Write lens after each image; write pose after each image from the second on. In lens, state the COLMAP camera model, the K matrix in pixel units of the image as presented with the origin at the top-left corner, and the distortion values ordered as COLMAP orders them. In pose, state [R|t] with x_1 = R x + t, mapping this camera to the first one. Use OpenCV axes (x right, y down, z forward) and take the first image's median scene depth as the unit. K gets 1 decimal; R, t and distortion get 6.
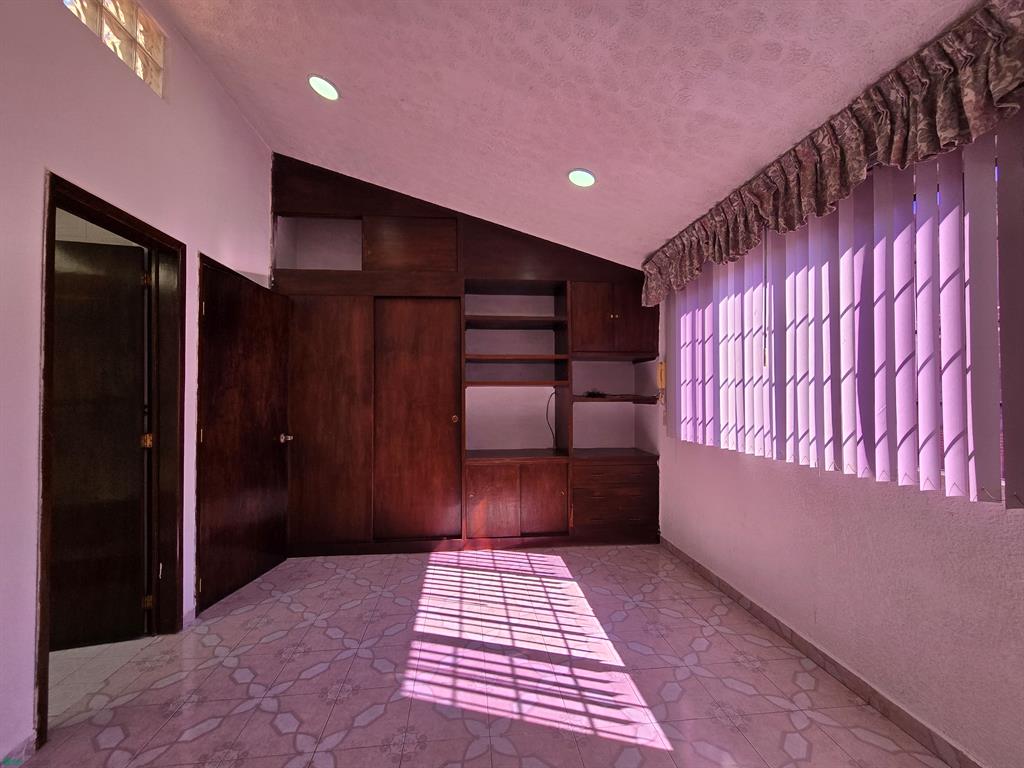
lens RADIAL K [[420.9, 0, 506.1], [0, 420.9, 389.3], [0, 0, 1]] dist [-0.004035, 0.002695]
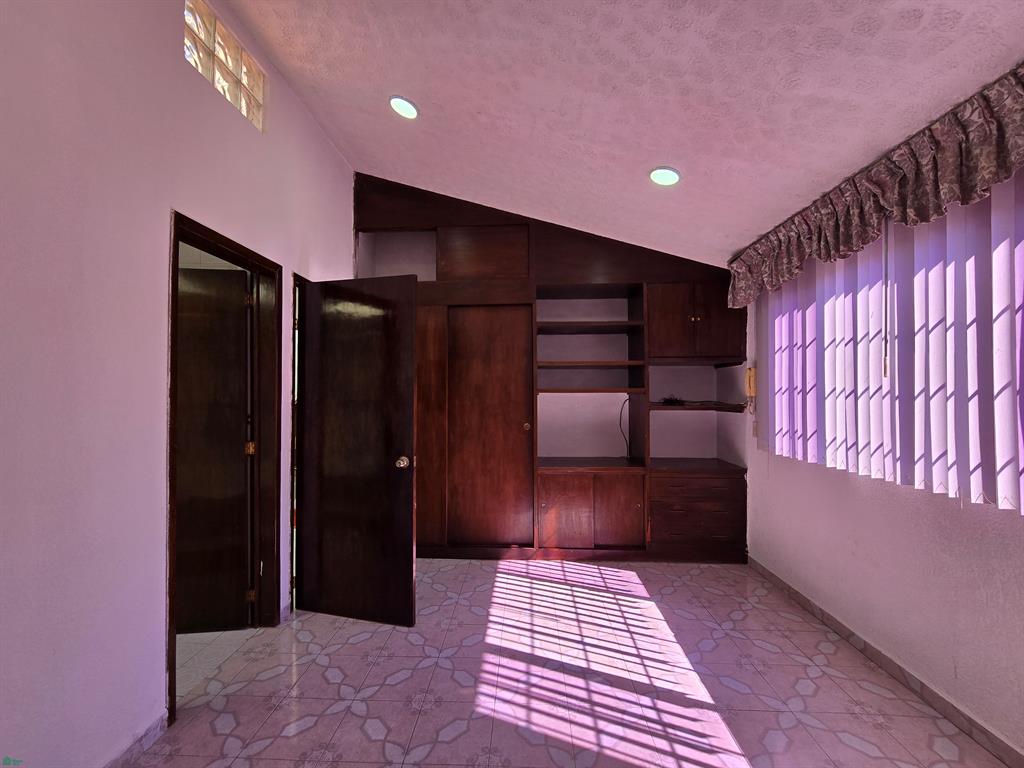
lens RADIAL K [[420.9, 0, 506.3], [0, 420.9, 387.8], [0, 0, 1]] dist [-0.004035, 0.002695]
pose [[0.989387, -0.000787, -0.145301, -0.038679], [0.000831, 1.000000, 0.000241, -0.032721], [0.145301, -0.000360, 0.989387, 0.017894]]
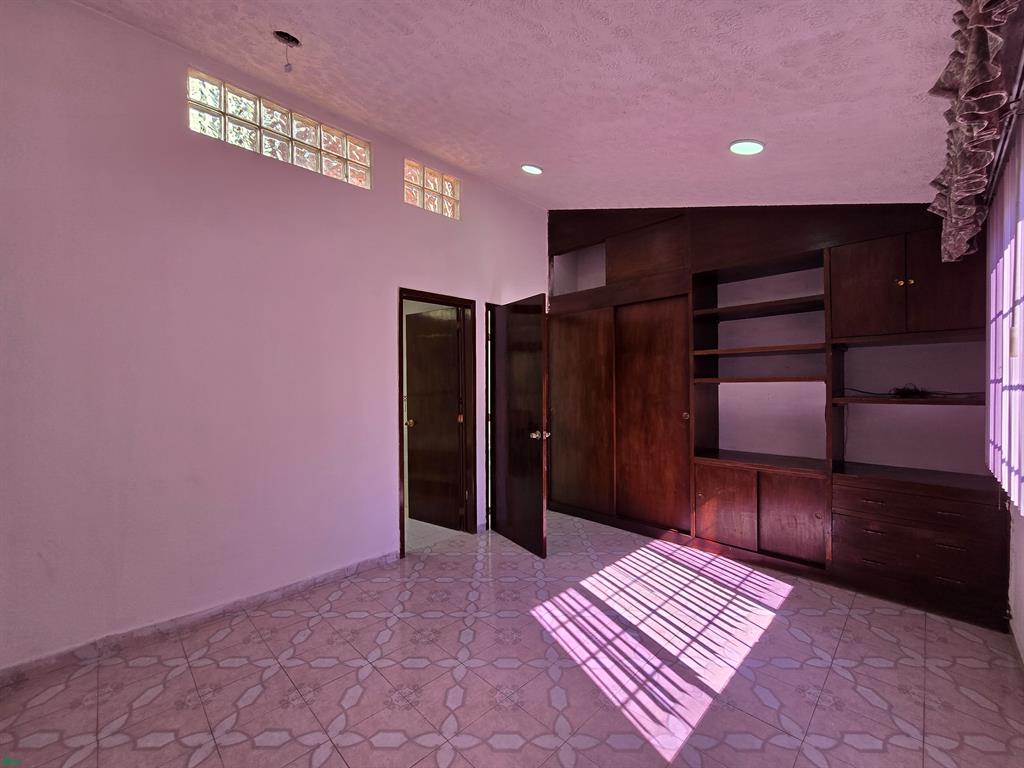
lens RADIAL K [[420.9, 0, 514.7], [0, 420.9, 387.8], [0, 0, 1]] dist [-0.004035, 0.002695]
pose [[0.635090, 0.004397, -0.772426, 0.612551], [0.013905, 0.999757, 0.017124, -0.030077], [0.772313, -0.021616, 0.634874, 0.073635]]
